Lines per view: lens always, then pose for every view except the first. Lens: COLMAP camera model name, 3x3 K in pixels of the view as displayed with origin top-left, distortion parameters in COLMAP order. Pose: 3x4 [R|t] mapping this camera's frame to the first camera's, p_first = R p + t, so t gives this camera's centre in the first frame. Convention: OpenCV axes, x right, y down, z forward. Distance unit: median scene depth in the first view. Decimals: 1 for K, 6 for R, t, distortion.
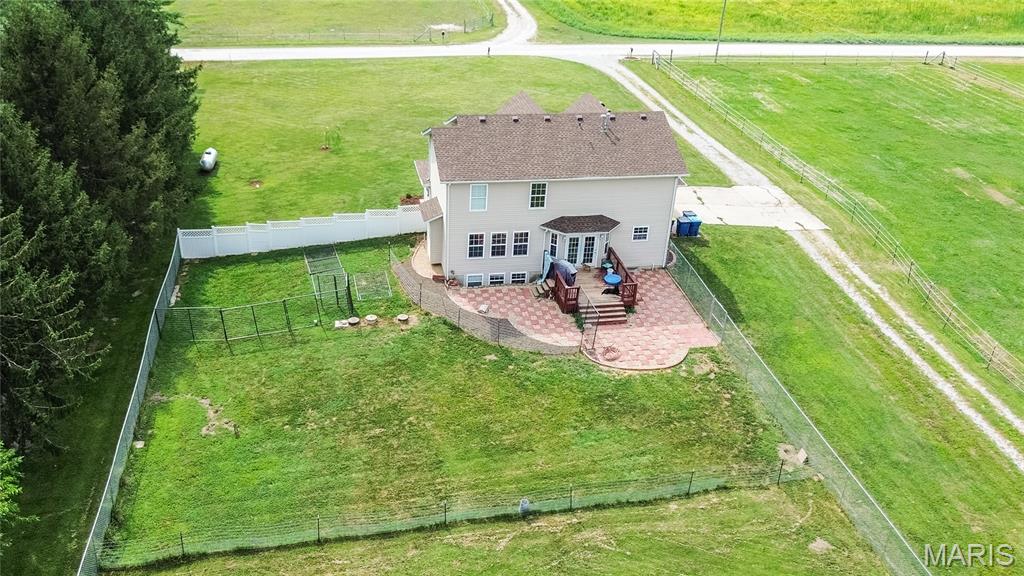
lens RADIAL K [[916.0, 0, 512.0], [0, 916.0, 288.0], [0, 0, 1]] dist [0.080355, -0.108830]
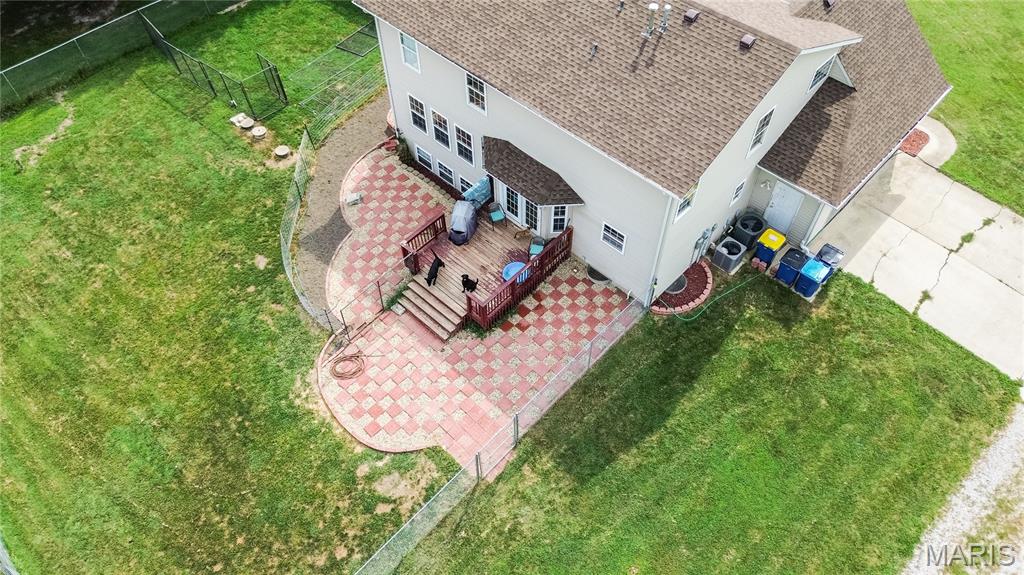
lens RADIAL K [[723.7, 0, 507.4], [0, 723.7, 289.4], [0, 0, 1]] dist [0.077608, -0.085352]
pose [[0.563950, 0.622604, -0.542517, 0.379859], [-0.346917, 0.774787, 0.528539, -0.257967], [0.749406, -0.109861, 0.652933, 0.675876]]
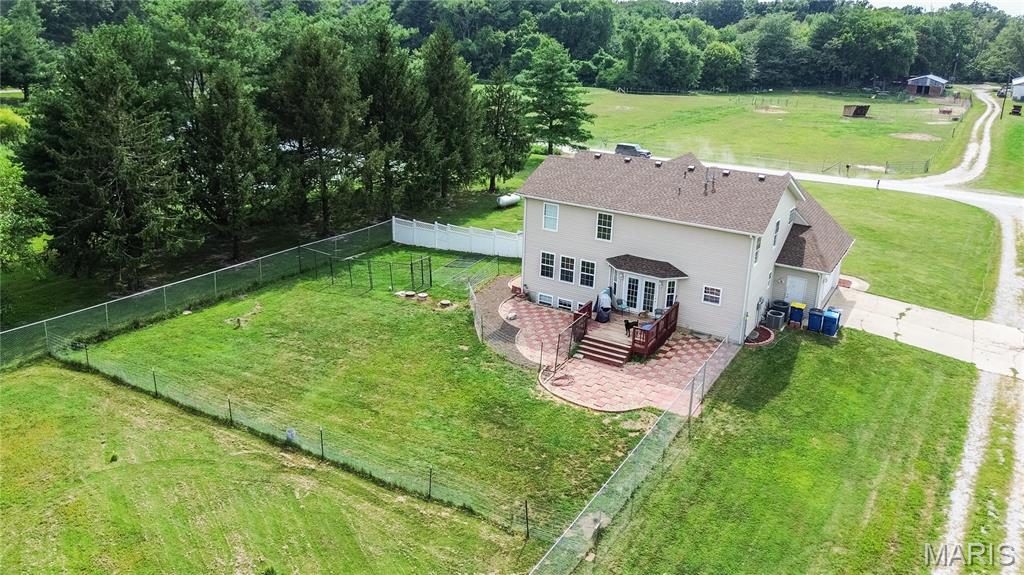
lens RADIAL K [[786.2, 0, 519.4], [0, 786.2, 232.7], [0, 0, 1]] dist [0.084656, -0.115973]
pose [[0.740687, 0.162826, -0.651821, 0.510125], [-0.317981, 0.939604, -0.126619, 0.041912], [0.591837, 0.301052, 0.747728, 0.305480]]
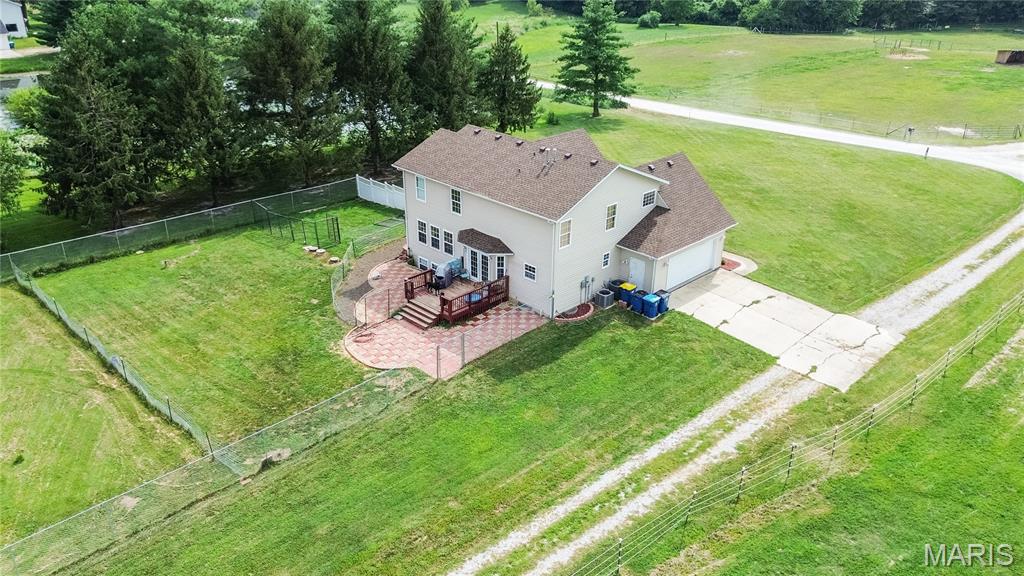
lens RADIAL K [[777.6, 0, 512.4], [0, 777.6, 276.1], [0, 0, 1]] dist [0.080430, -0.111347]
pose [[0.540075, 0.301926, -0.785595, 0.800712], [-0.377755, 0.921090, 0.094304, -0.129812], [0.752077, 0.245831, 0.611512, 0.503472]]
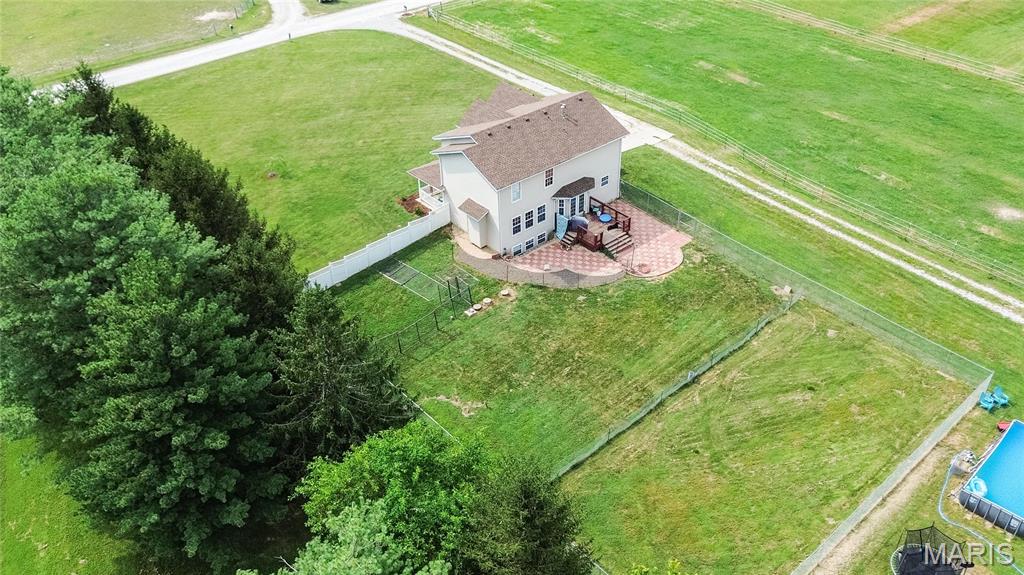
lens RADIAL K [[861.1, 0, 561.2], [0, 861.1, 287.3], [0, 0, 1]] dist [0.118515, -0.188372]
pose [[0.853647, -0.337916, 0.396357, -0.525782], [0.274314, 0.938569, 0.209381, -0.211251], [-0.442762, -0.070011, 0.893902, -0.192478]]
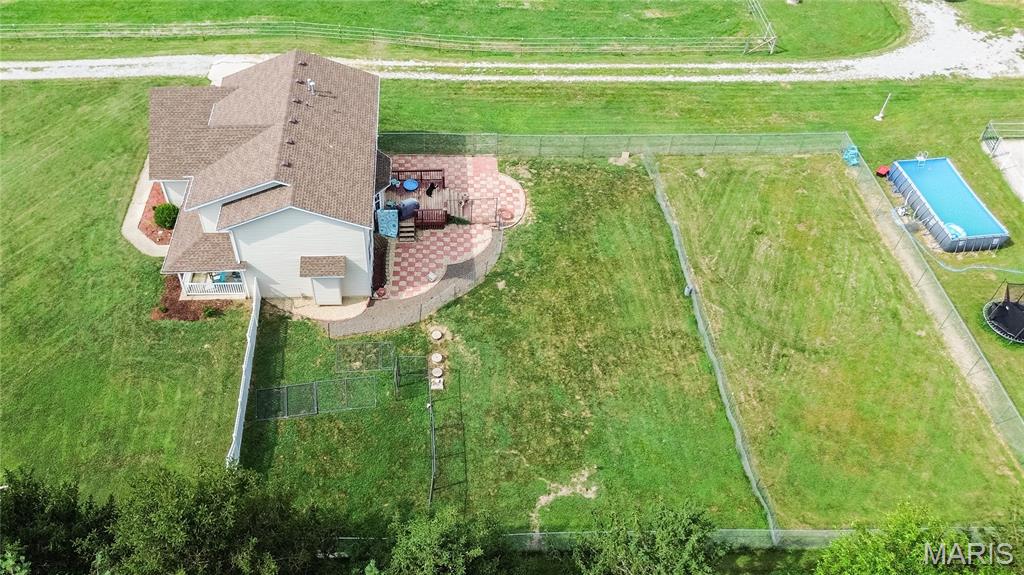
lens RADIAL K [[834.0, 0, 437.1], [0, 834.0, 247.0], [0, 0, 1]] dist [0.107153, -0.150288]
pose [[0.184197, -0.732748, 0.655097, -0.639158], [0.475428, 0.649765, 0.593105, -0.573812], [-0.860255, 0.202203, 0.468054, 0.489518]]
